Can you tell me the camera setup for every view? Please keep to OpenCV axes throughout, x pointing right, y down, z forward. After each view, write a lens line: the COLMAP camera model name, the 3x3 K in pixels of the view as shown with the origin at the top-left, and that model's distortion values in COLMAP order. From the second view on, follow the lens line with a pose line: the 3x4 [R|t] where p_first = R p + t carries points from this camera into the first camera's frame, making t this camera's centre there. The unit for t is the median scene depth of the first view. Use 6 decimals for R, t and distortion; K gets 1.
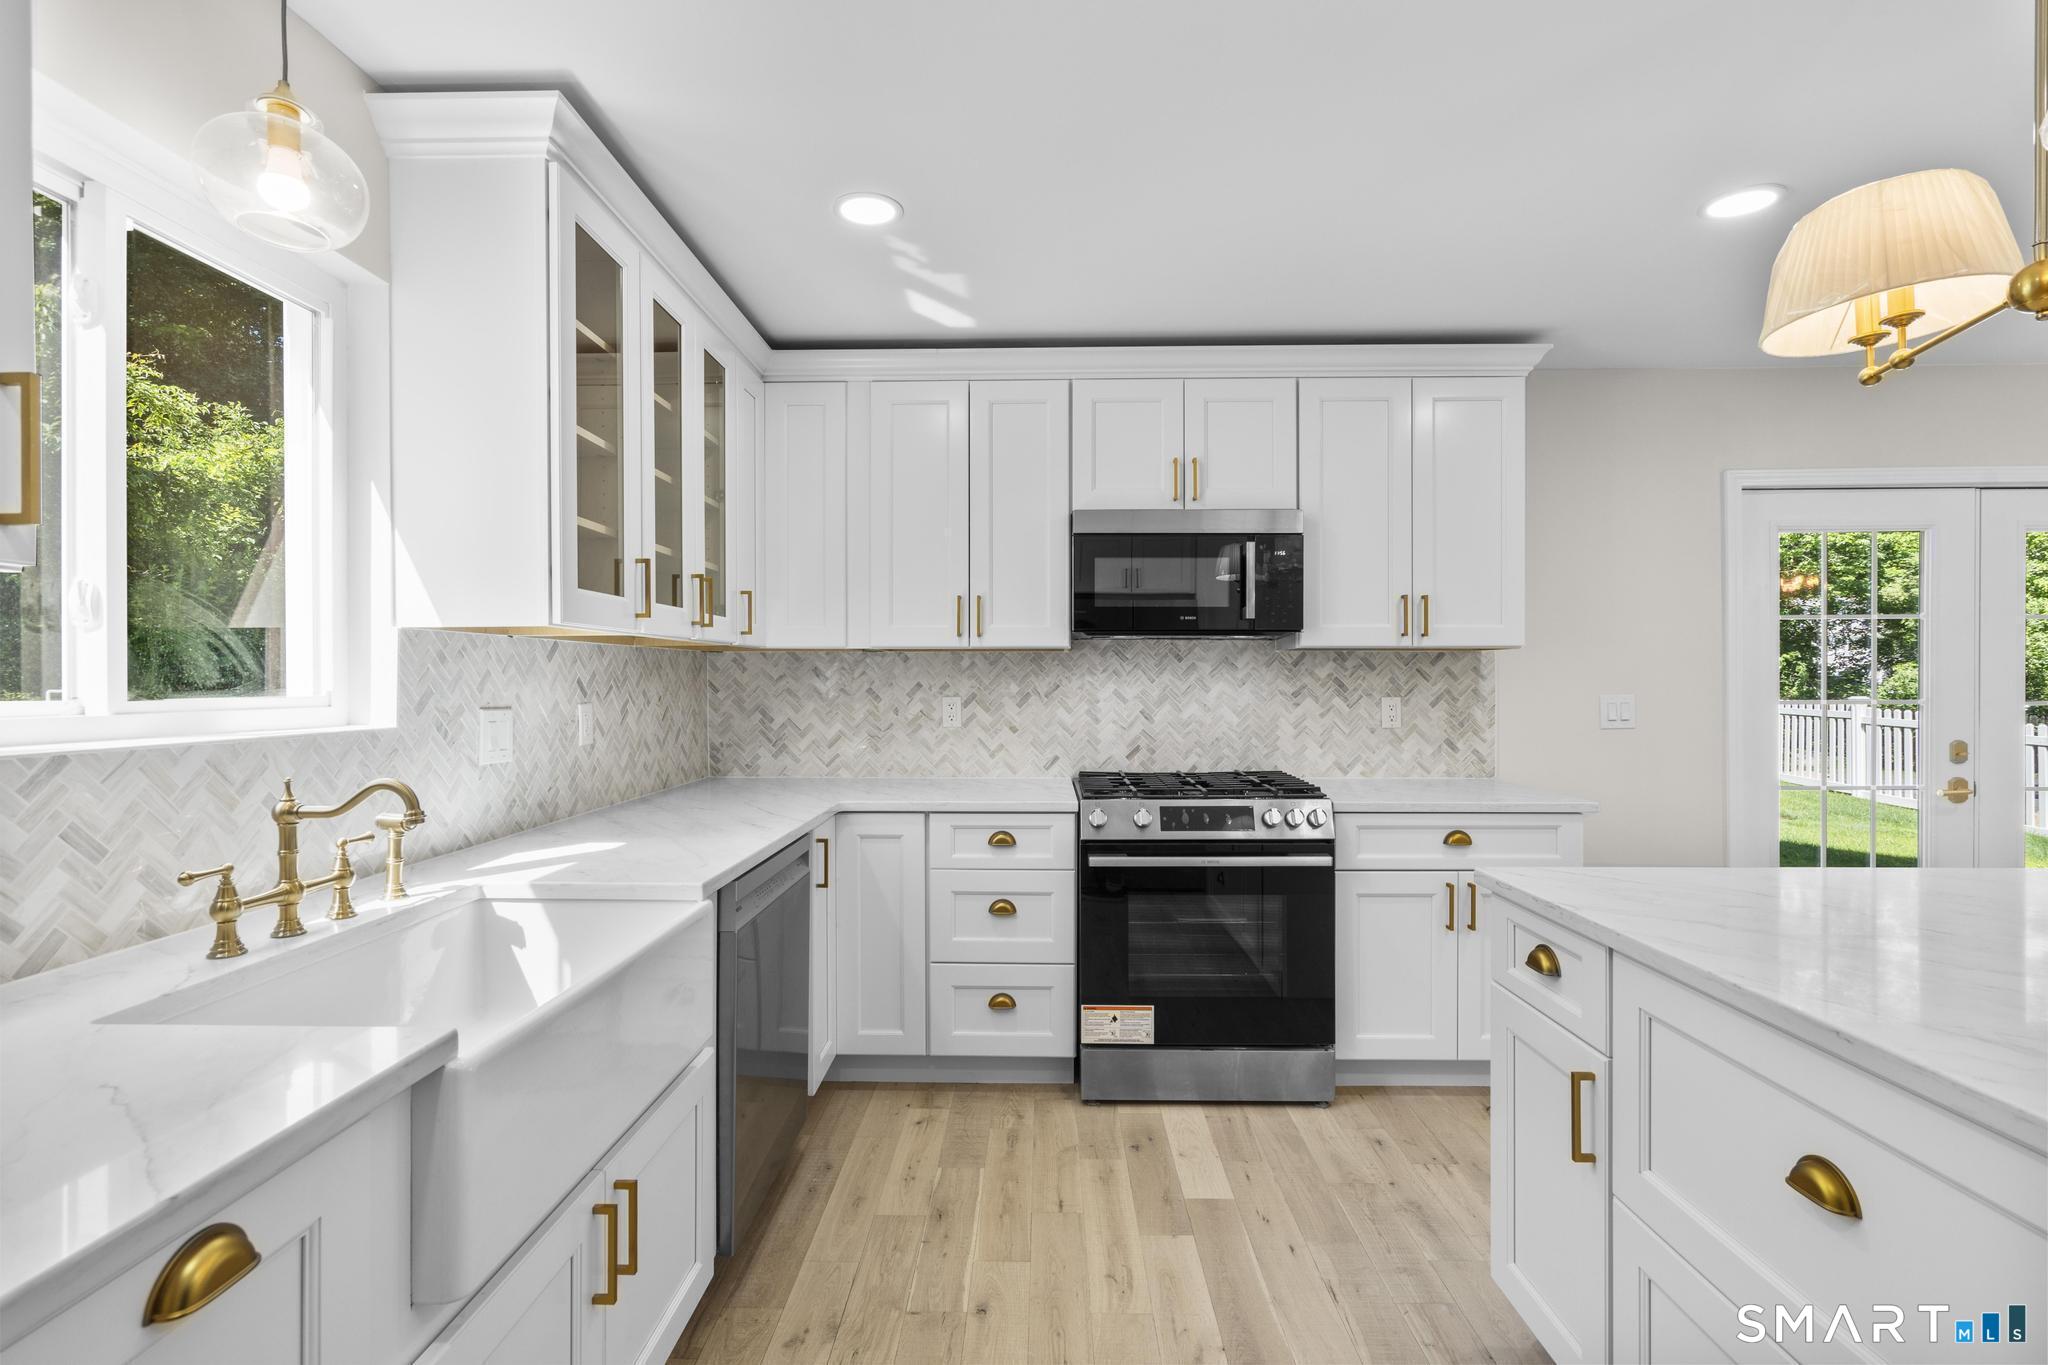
lens RADIAL K [[923.9, 0, 1024.0], [0, 923.9, 682.5], [0, 0, 1]] dist [-0.002088, 0.000666]
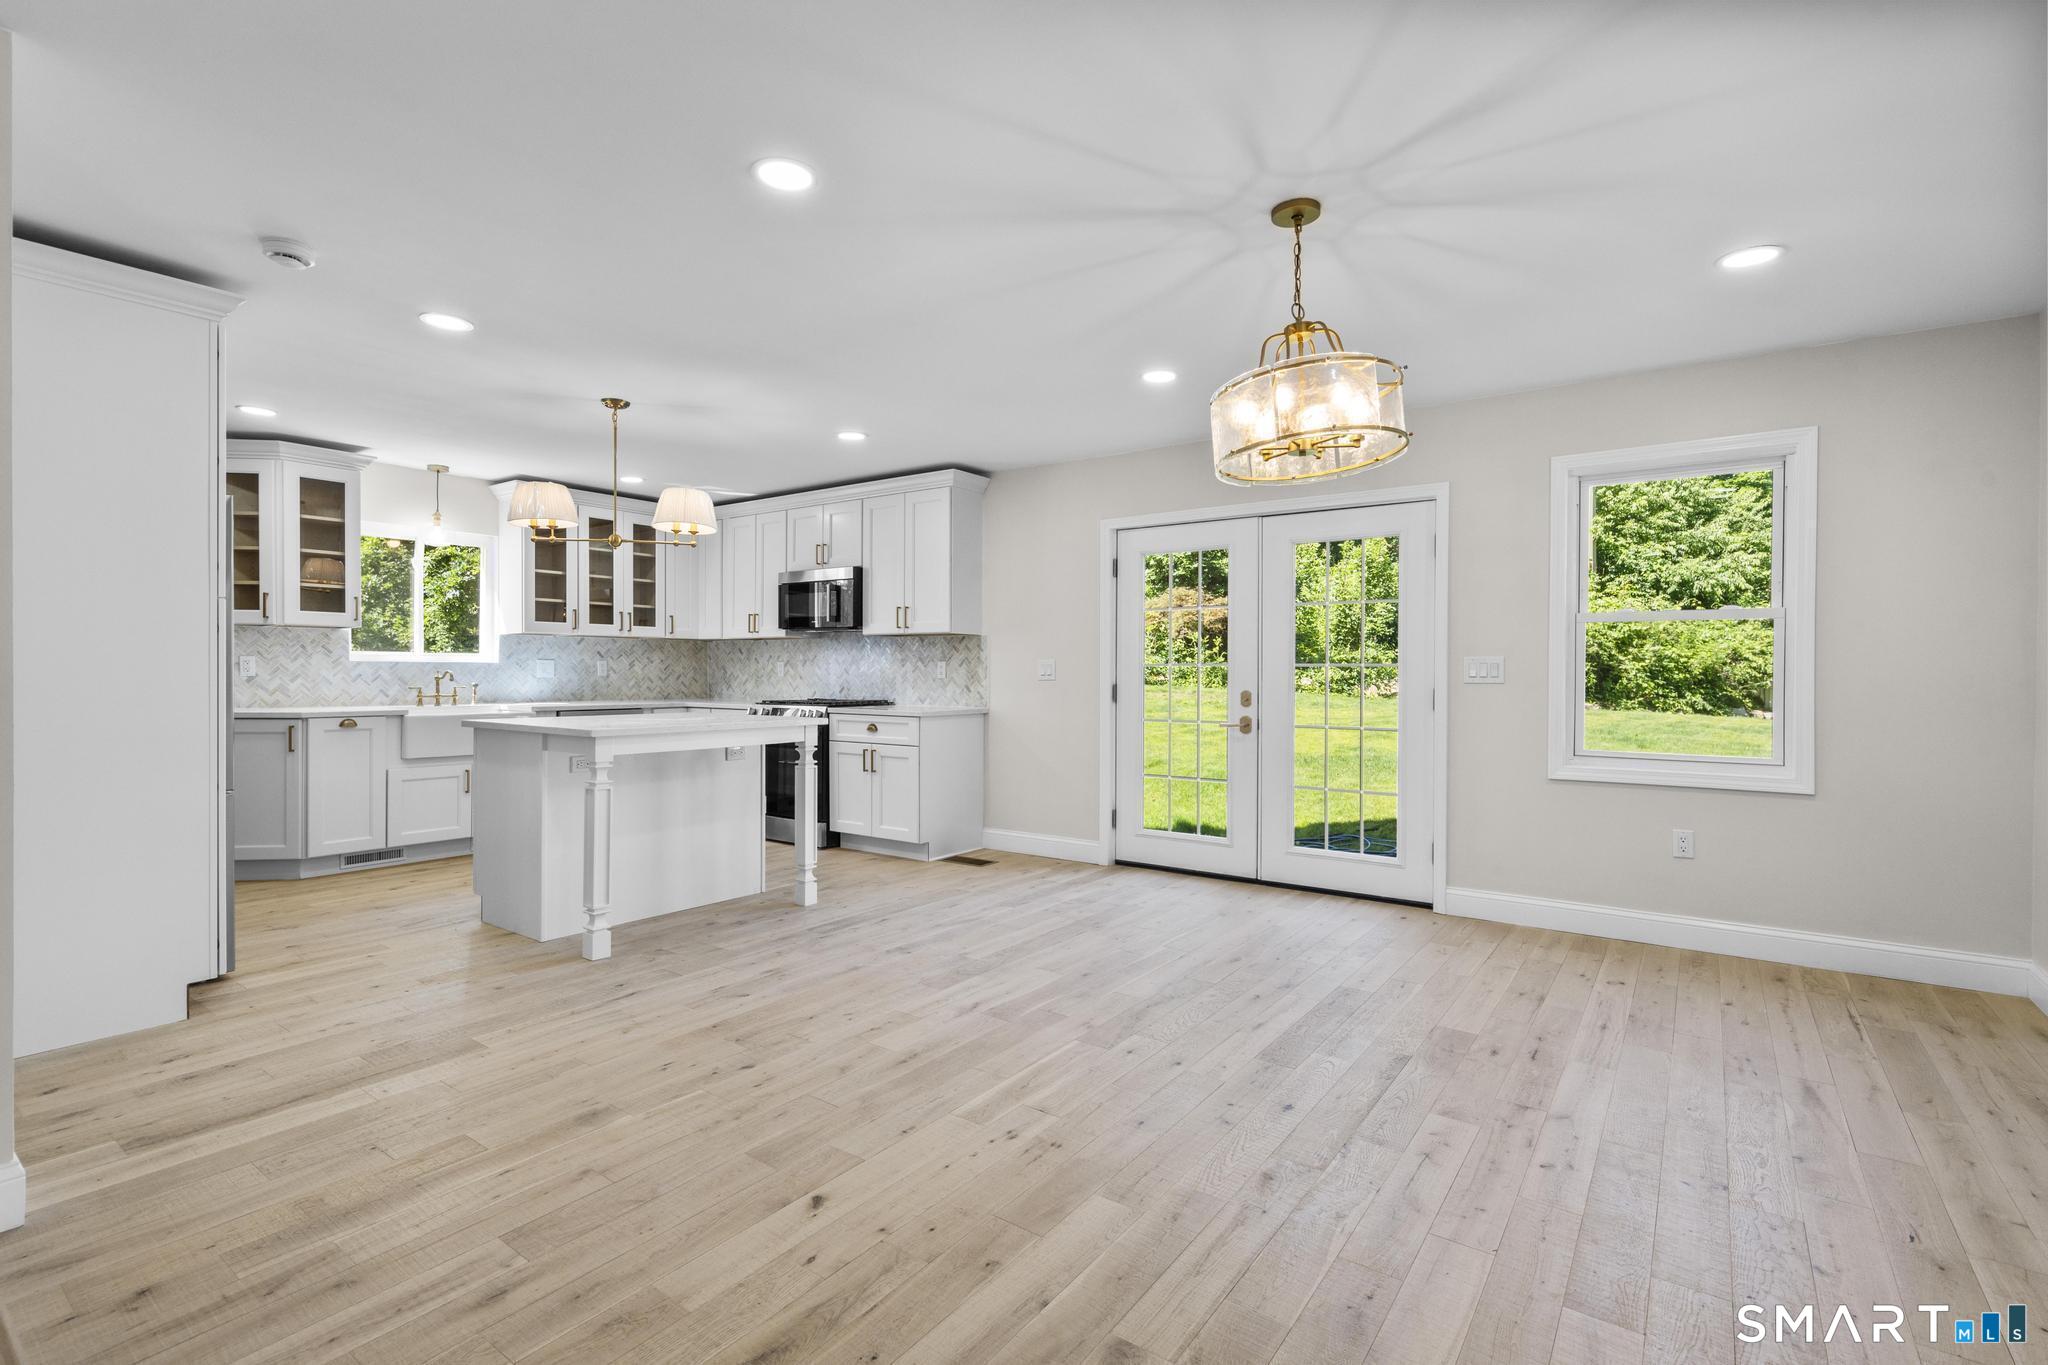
lens RADIAL K [[947.7, 0, 1021.8], [0, 947.7, 678.1], [0, 0, 1]] dist [-0.001456, 0.000044]
pose [[0.821048, 0.009022, -0.570787, 1.788242], [-0.009322, 0.999954, 0.002396, 0.047810], [0.570783, 0.003353, 0.821094, -0.489036]]
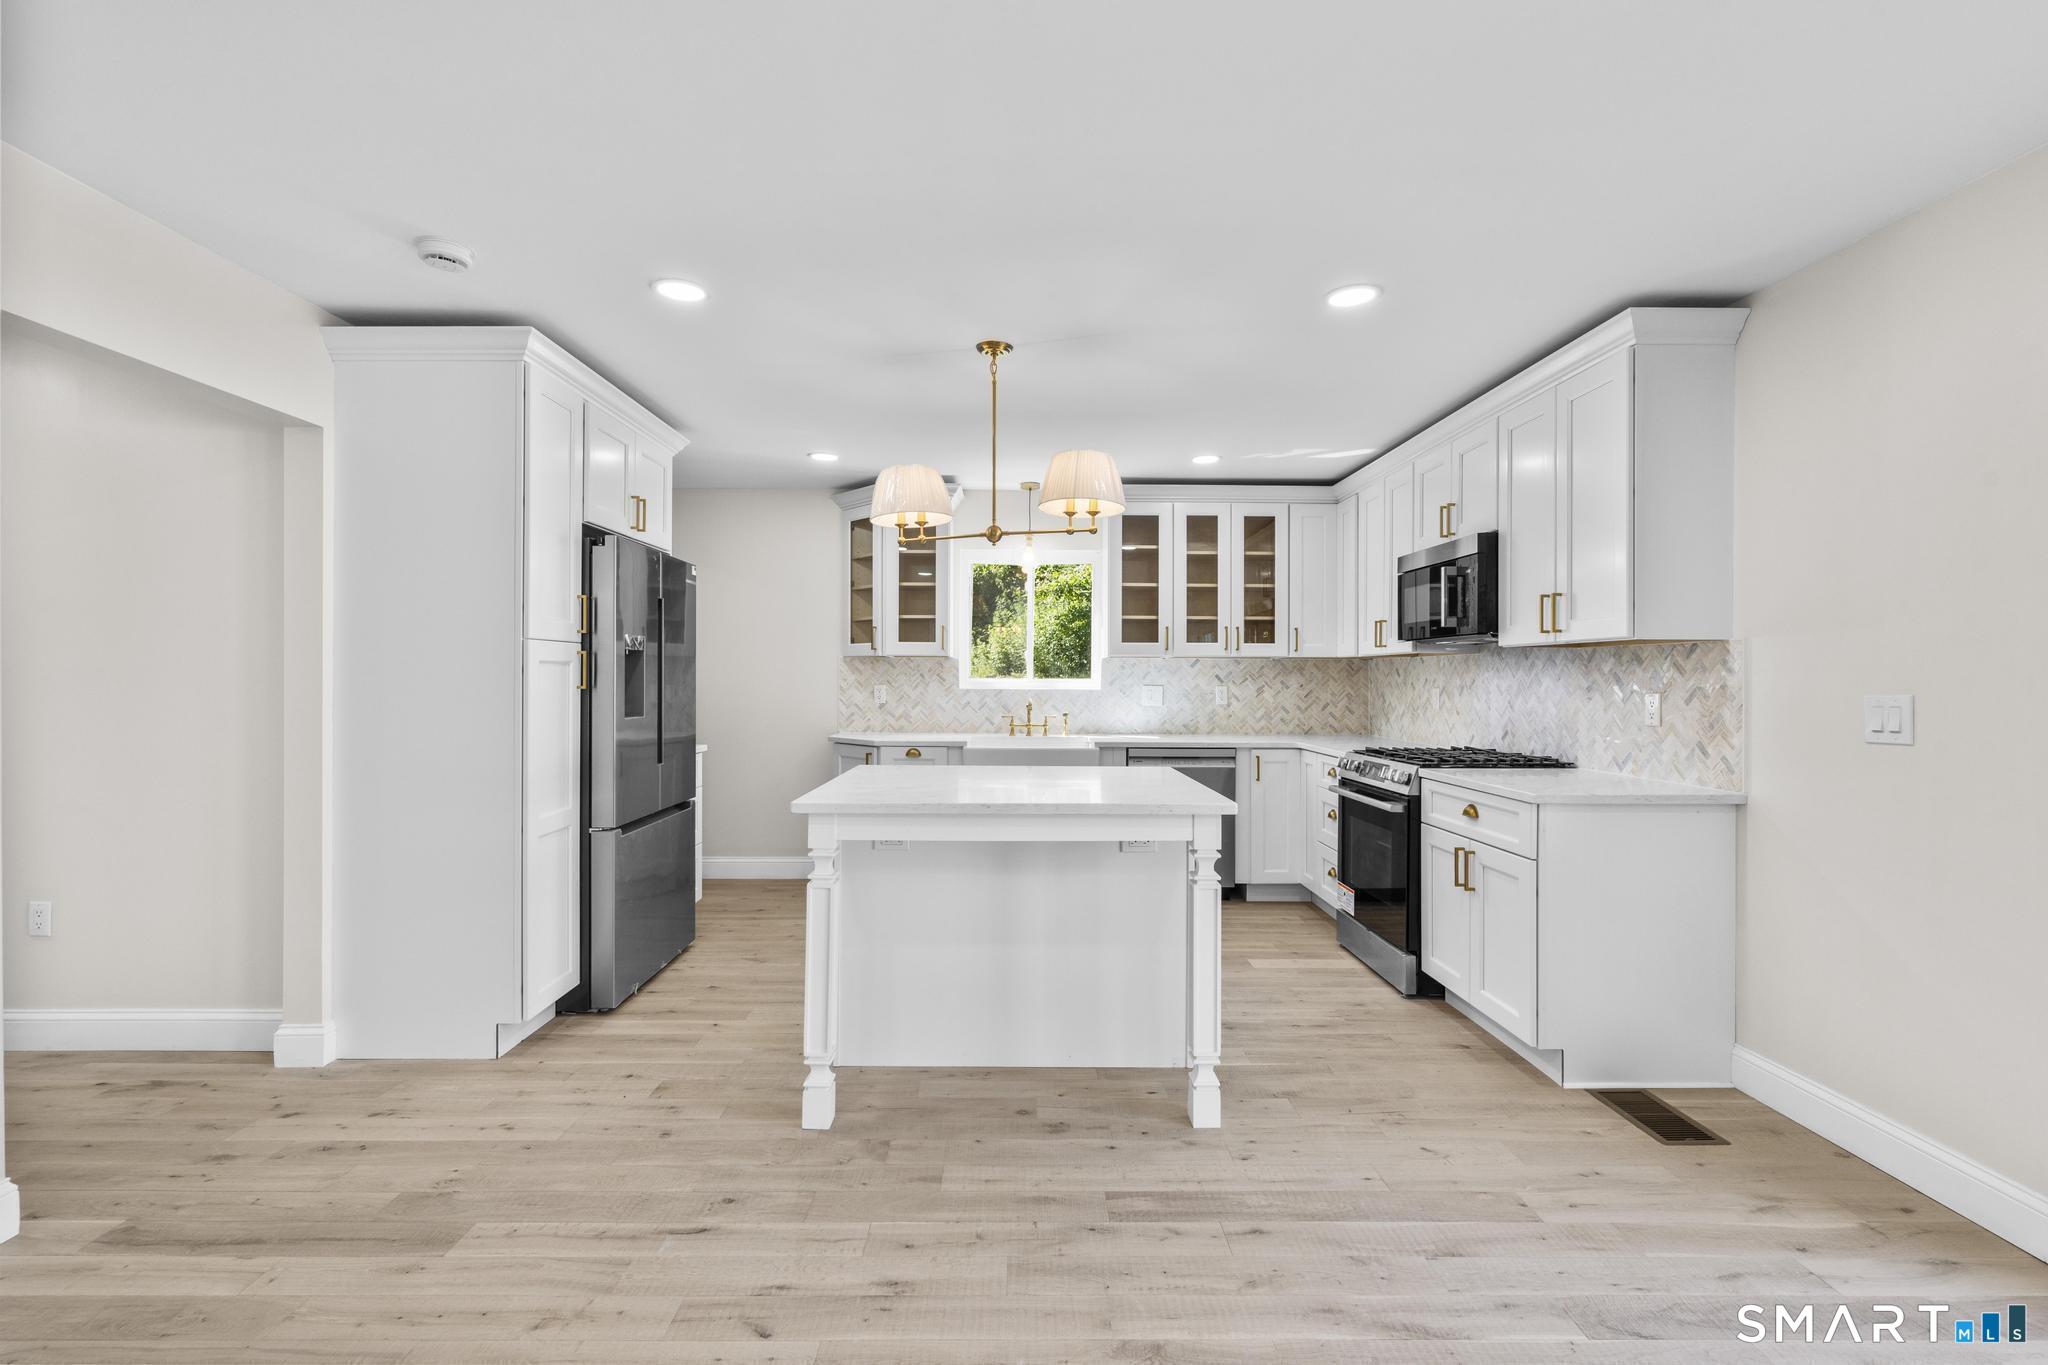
lens RADIAL K [[919.0, 0, 1019.9], [0, 919.0, 682.0], [0, 0, 1]] dist [-0.002289, 0.000002]
pose [[0.029269, 0.003976, -0.999564, 1.478746], [-0.010162, 0.999942, 0.003680, 0.008533], [0.999520, 0.010050, 0.029308, 0.371644]]
